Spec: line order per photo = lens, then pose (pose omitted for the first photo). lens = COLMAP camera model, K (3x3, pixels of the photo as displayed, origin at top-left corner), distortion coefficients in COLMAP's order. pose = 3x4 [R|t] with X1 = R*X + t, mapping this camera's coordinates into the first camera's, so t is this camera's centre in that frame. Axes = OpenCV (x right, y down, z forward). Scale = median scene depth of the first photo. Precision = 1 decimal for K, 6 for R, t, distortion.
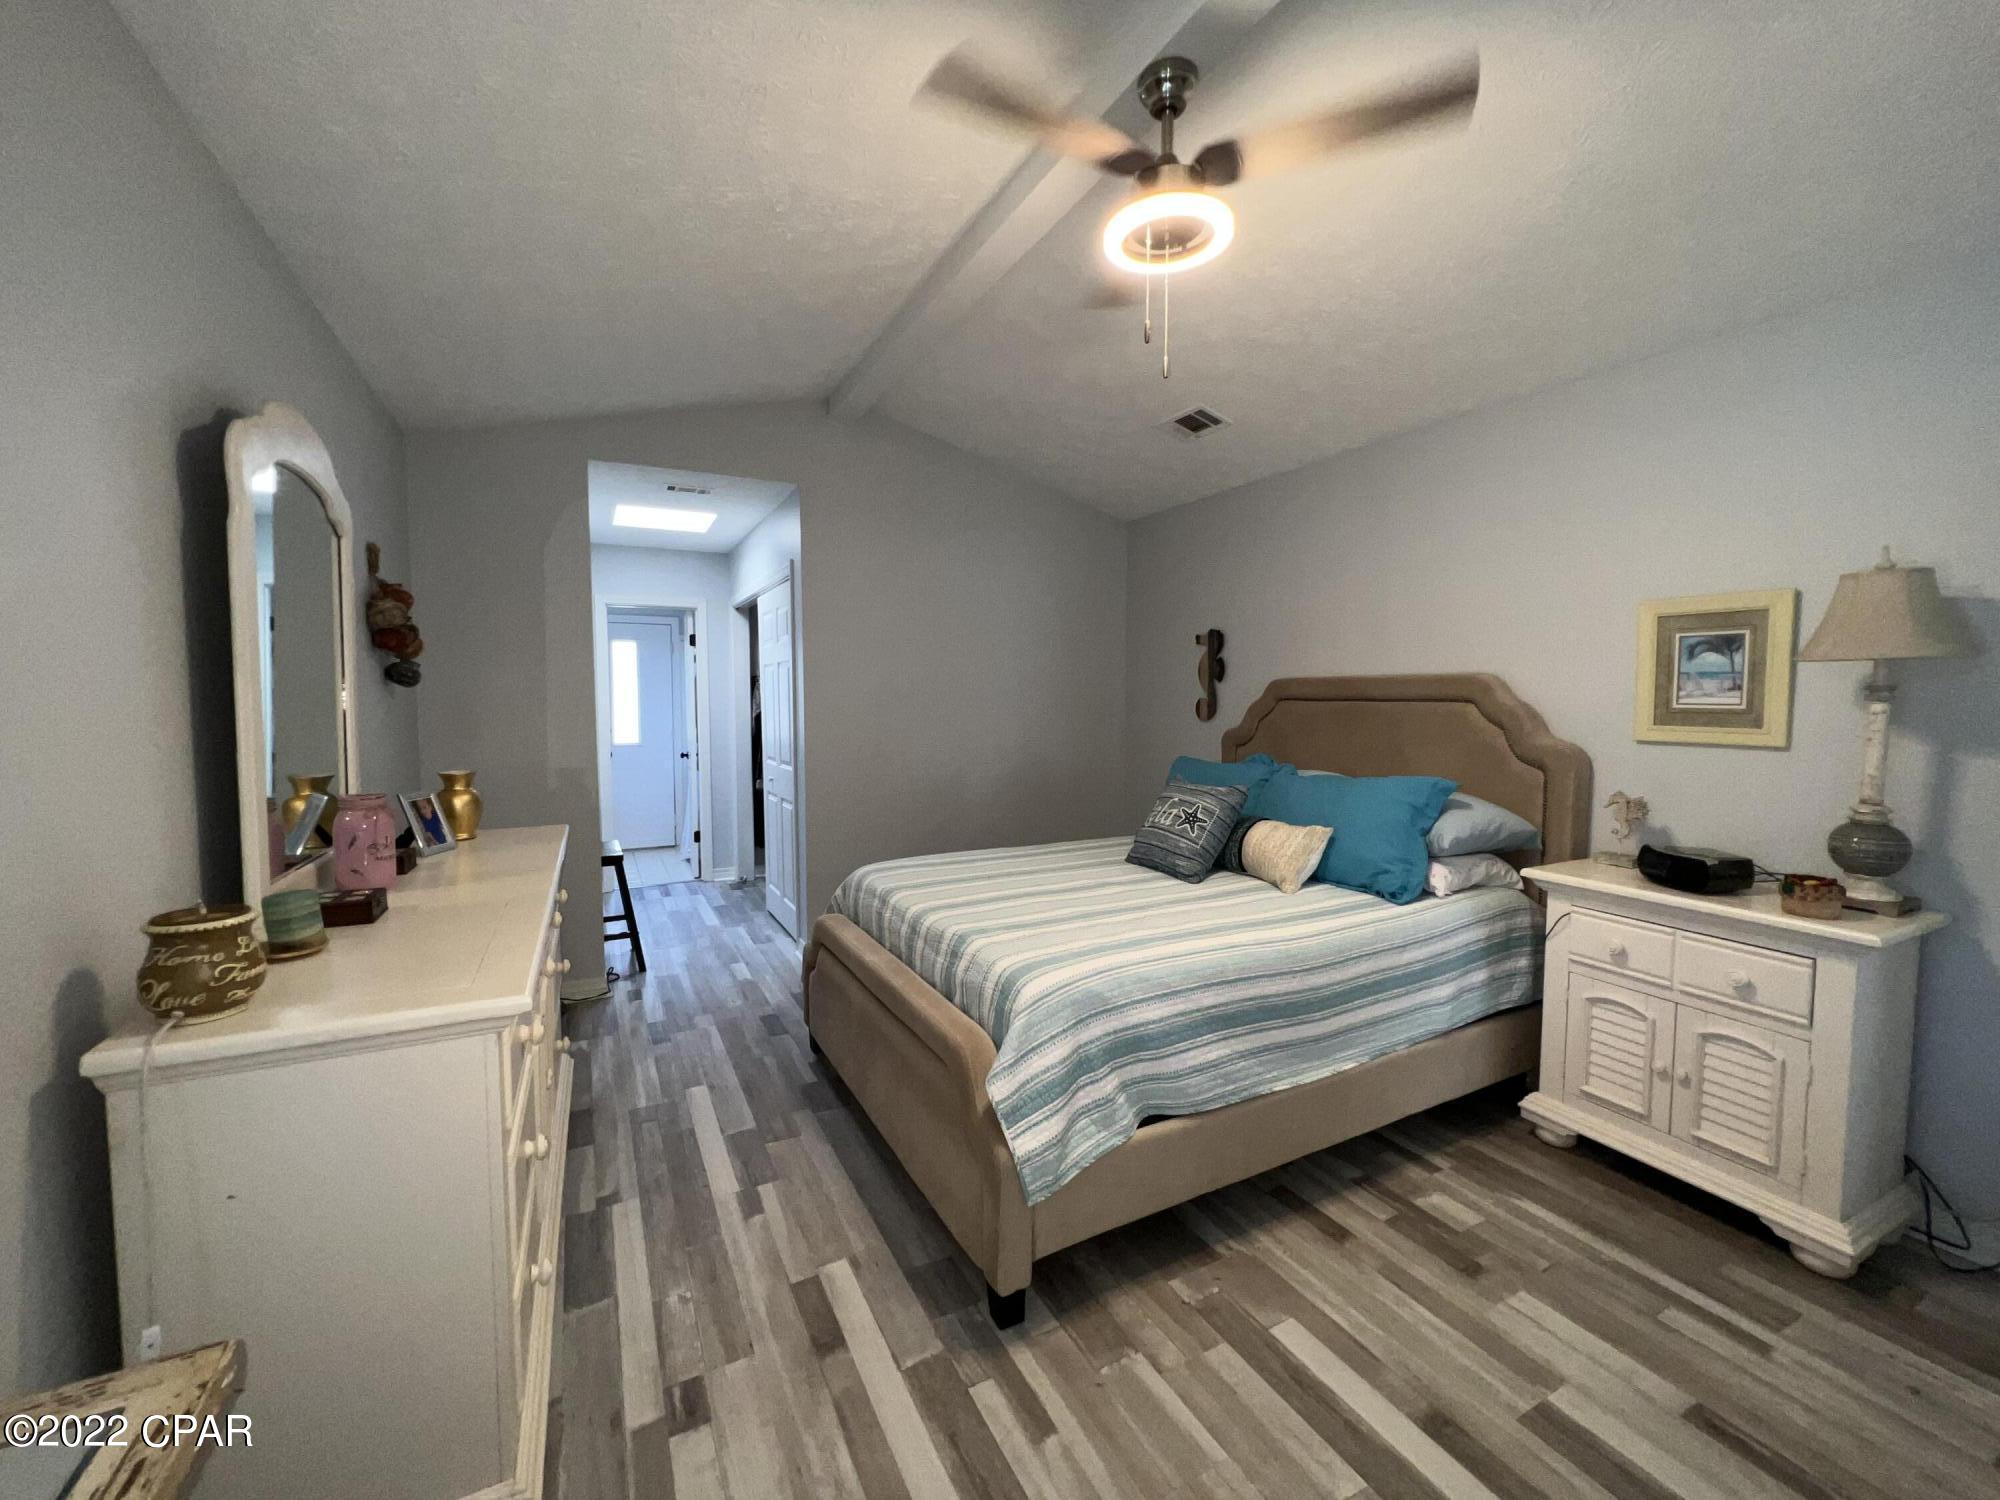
lens RADIAL K [[800.2, 0, 996.5], [0, 800.2, 745.9], [0, 0, 1]] dist [-0.002542, 0.000625]
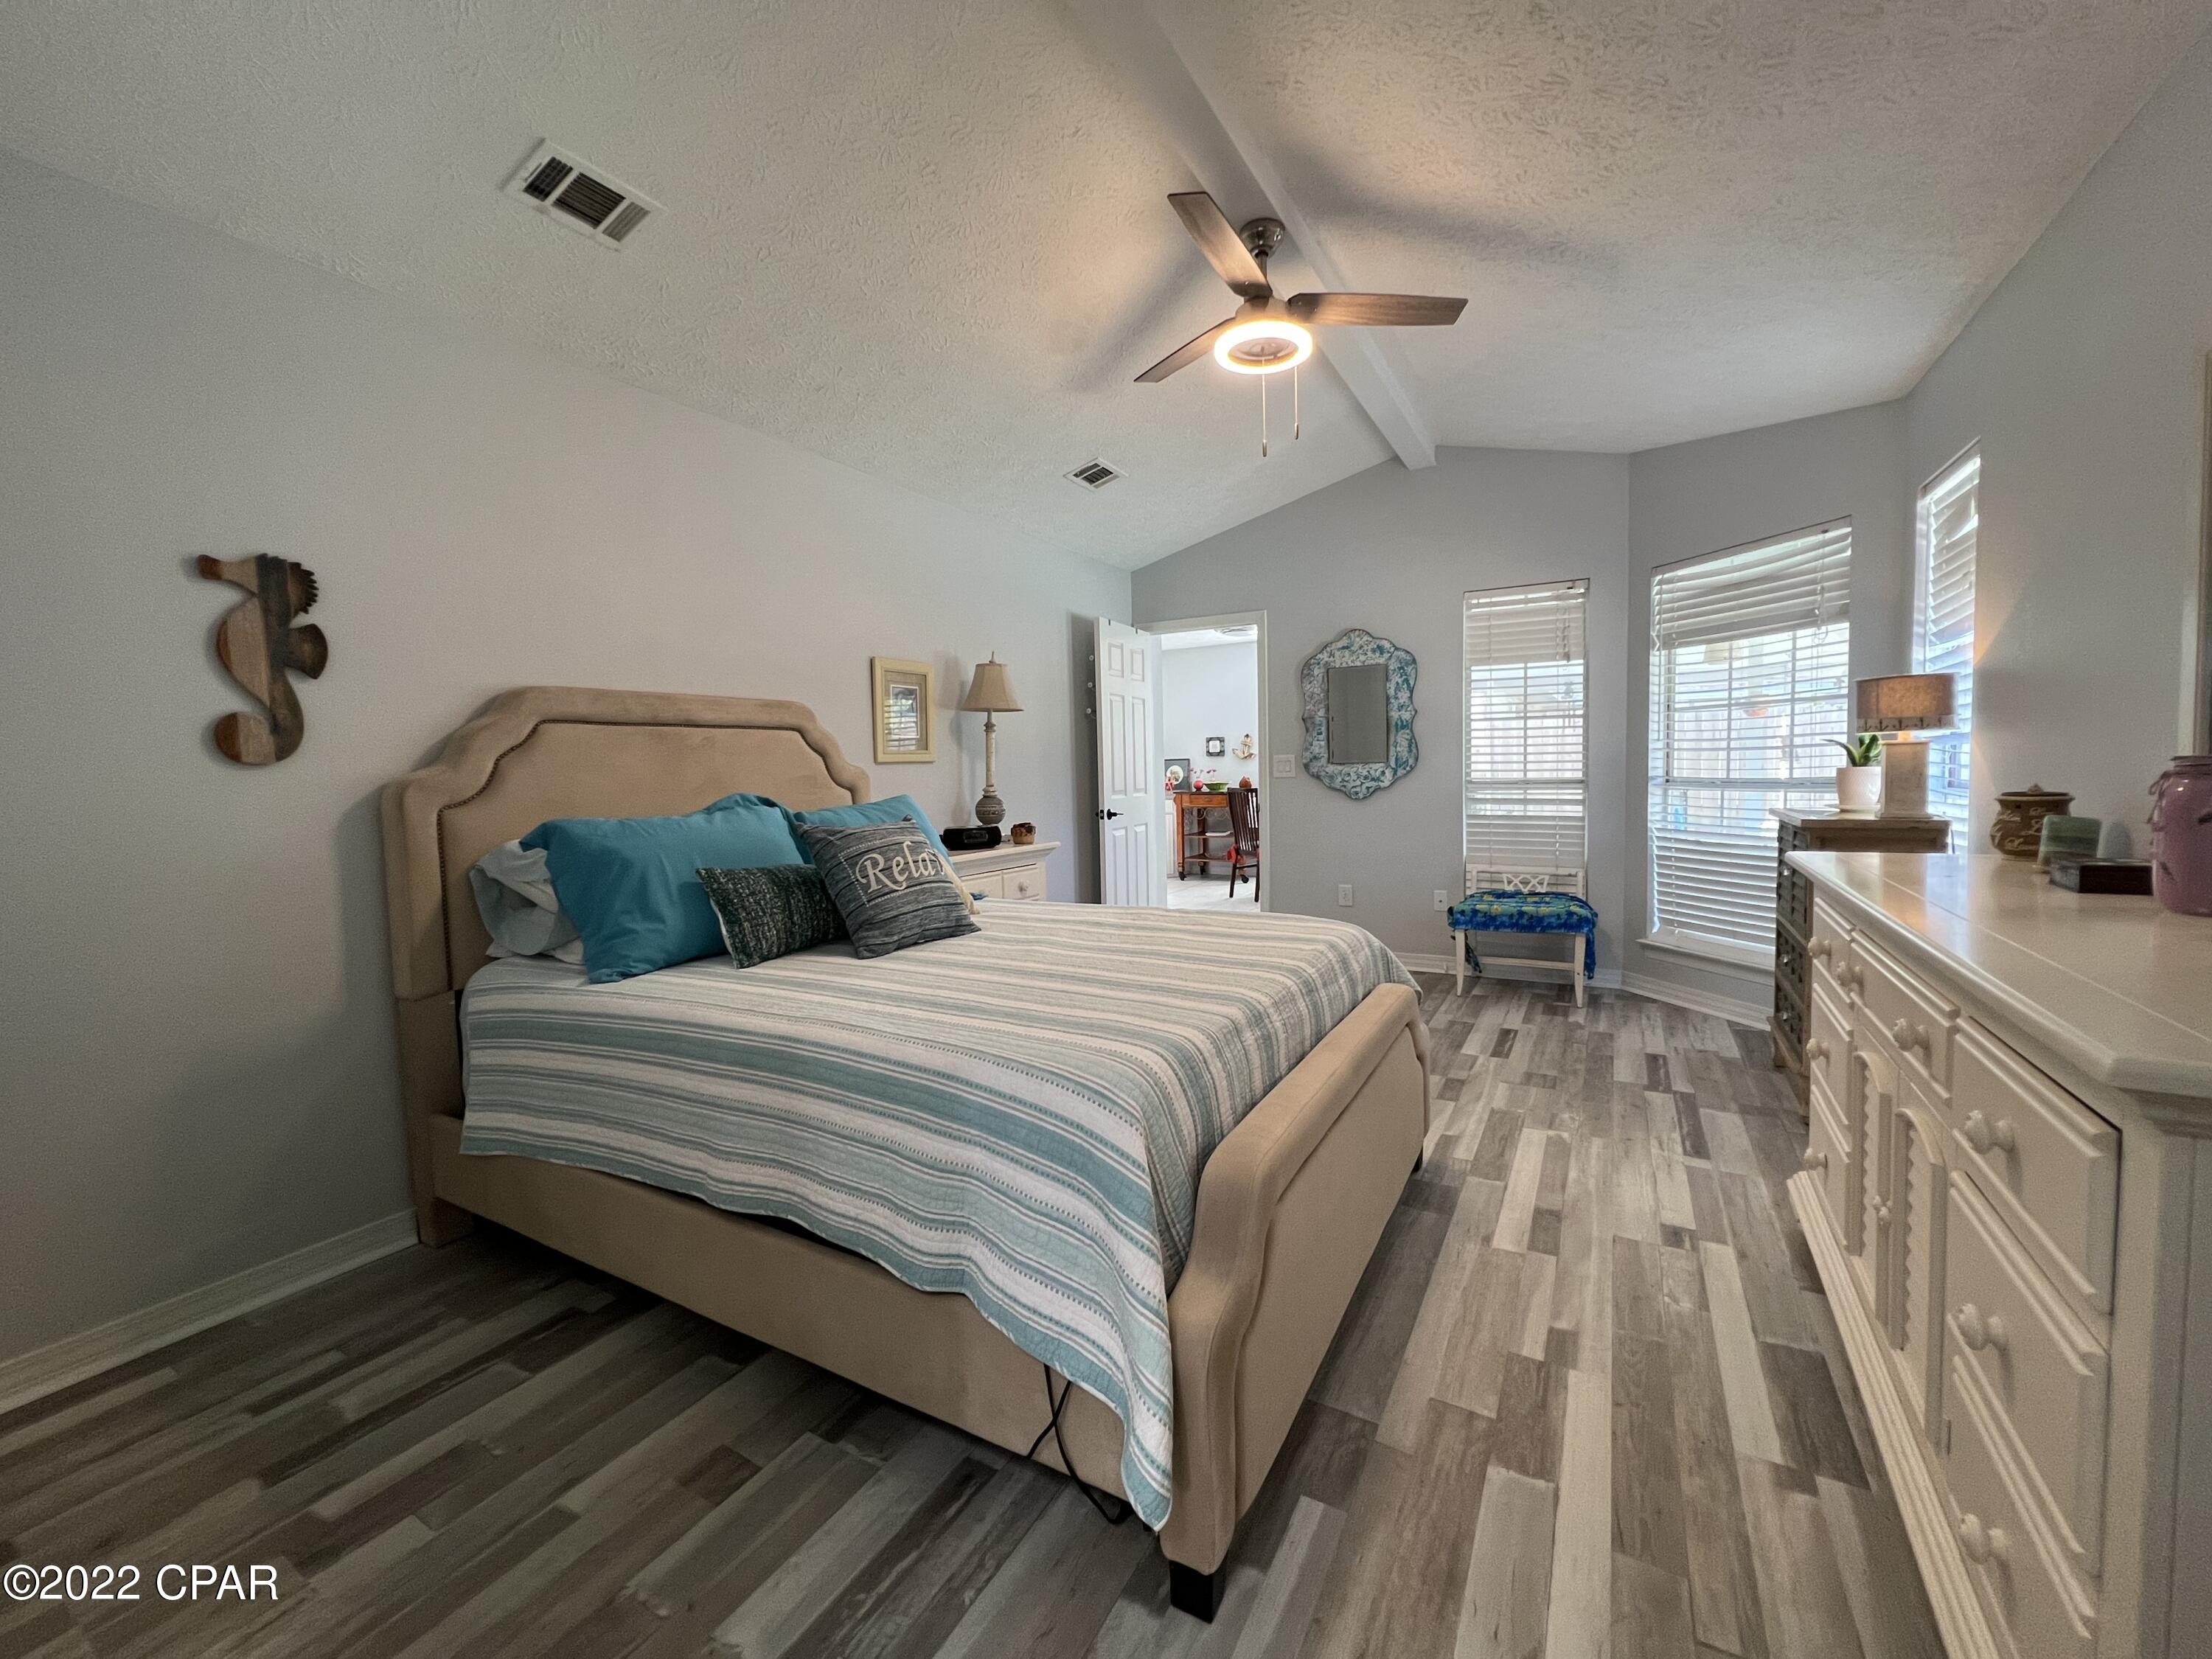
lens RADIAL K [[885.0, 0, 1100.6], [0, 885.0, 820.6], [0, 0, 1]] dist [-0.002542, 0.000625]
pose [[-0.534262, -0.034919, 0.844598, -0.750162], [0.080415, 0.992516, 0.091902, -0.017907], [-0.841485, 0.117018, -0.527455, 1.727563]]
